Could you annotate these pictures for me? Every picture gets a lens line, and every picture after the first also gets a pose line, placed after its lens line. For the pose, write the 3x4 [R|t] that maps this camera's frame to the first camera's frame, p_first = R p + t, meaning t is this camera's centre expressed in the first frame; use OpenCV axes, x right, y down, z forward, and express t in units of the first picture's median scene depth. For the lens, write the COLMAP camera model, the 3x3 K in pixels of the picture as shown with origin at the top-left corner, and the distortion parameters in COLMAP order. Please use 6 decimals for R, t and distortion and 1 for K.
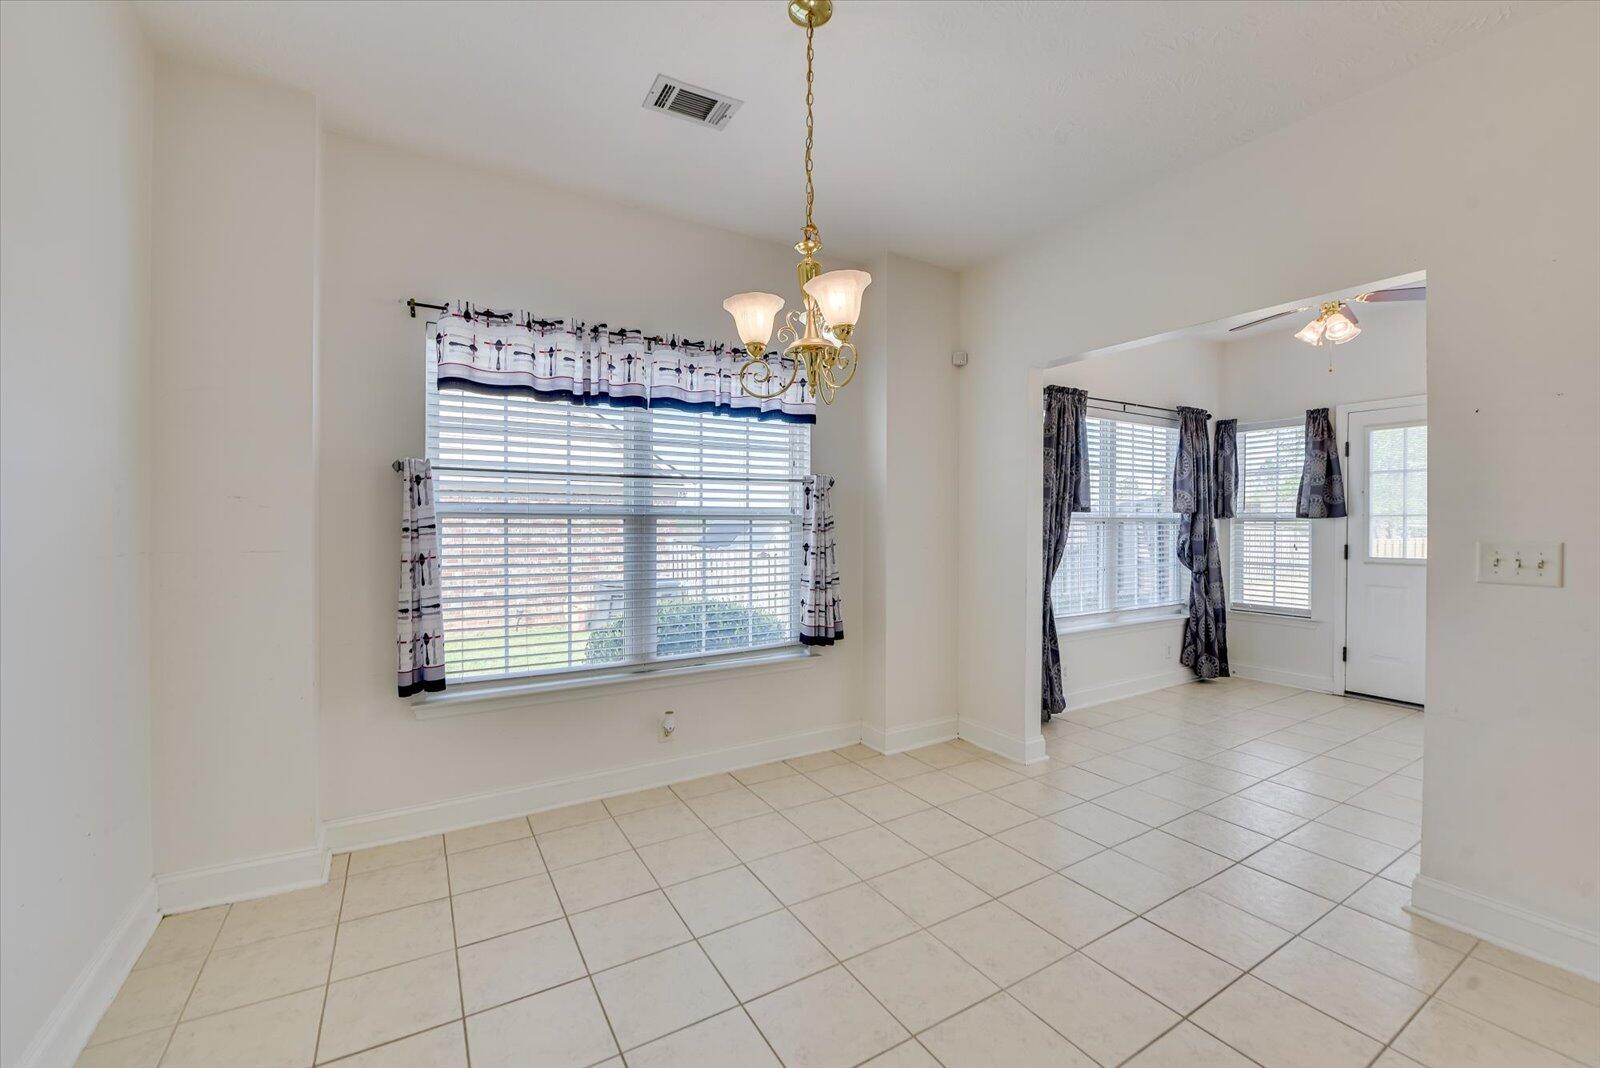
lens RADIAL K [[634.7, 0, 796.2], [0, 634.7, 523.9], [0, 0, 1]] dist [-0.013450, -0.000327]
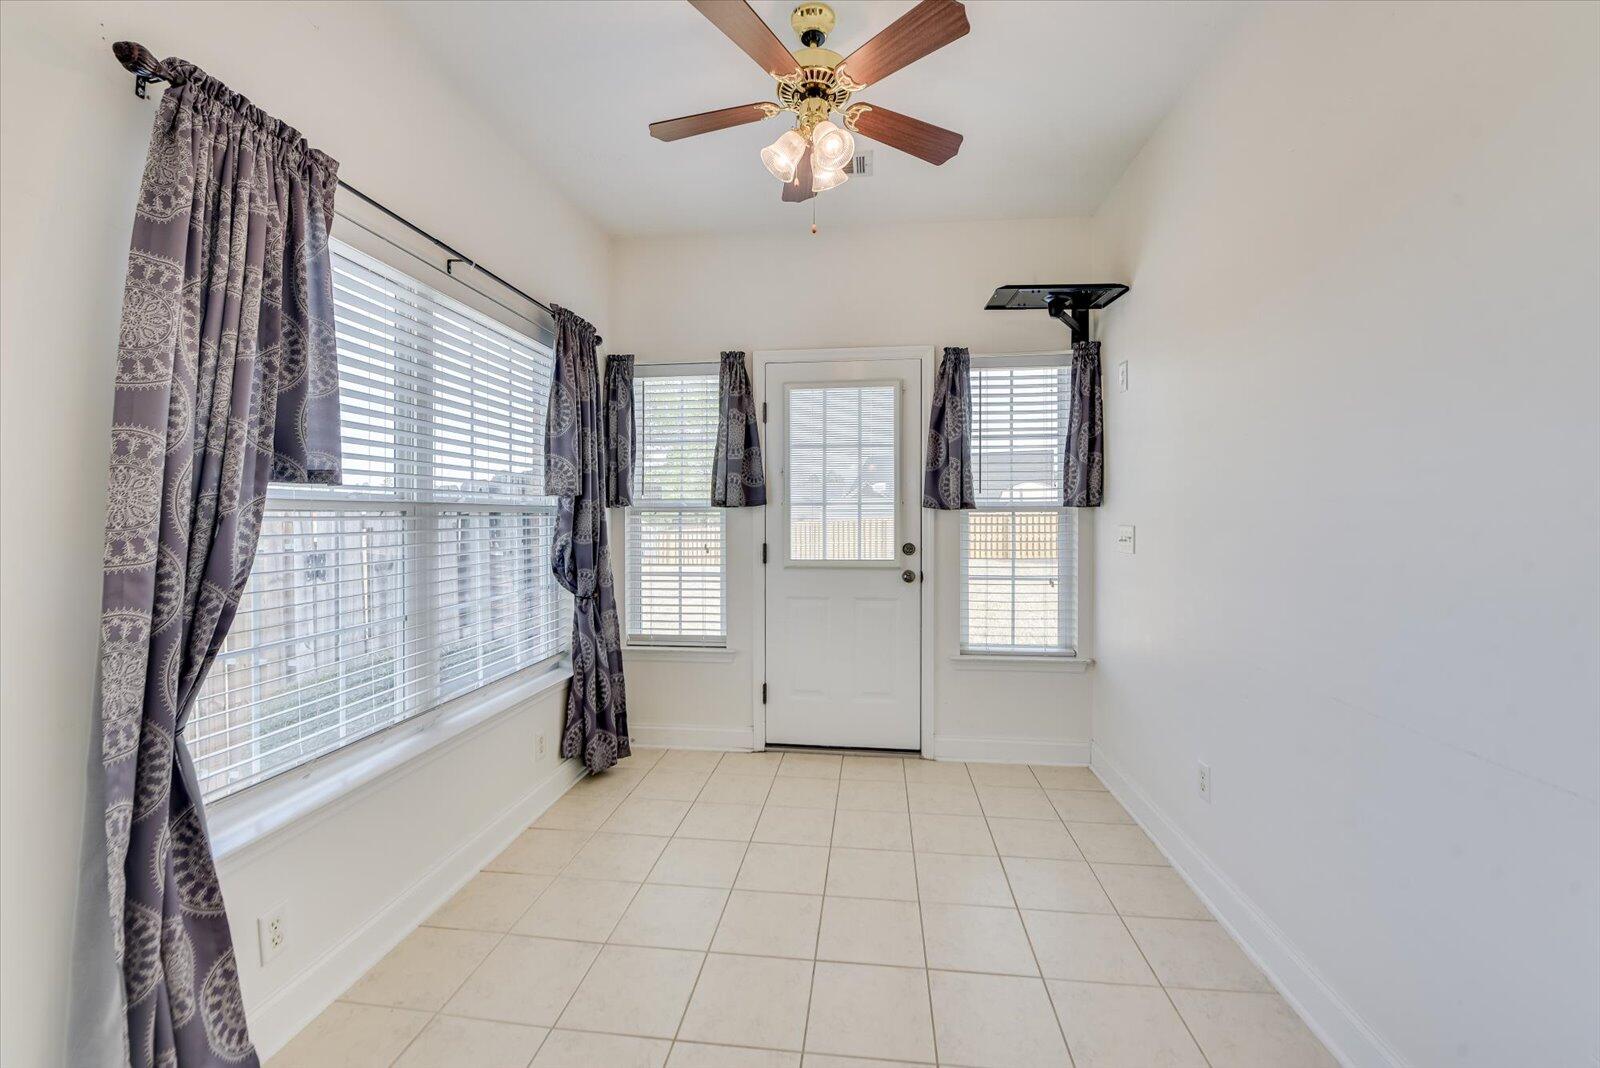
lens RADIAL K [[685.7, 0, 796.7], [0, 685.7, 525.2], [0, 0, 1]] dist [-0.020110, -0.000076]
pose [[0.626828, -0.013571, 0.779040, 0.263179], [0.004371, 0.999894, 0.013902, 0.000706], [-0.779146, -0.005309, 0.626821, 0.444822]]
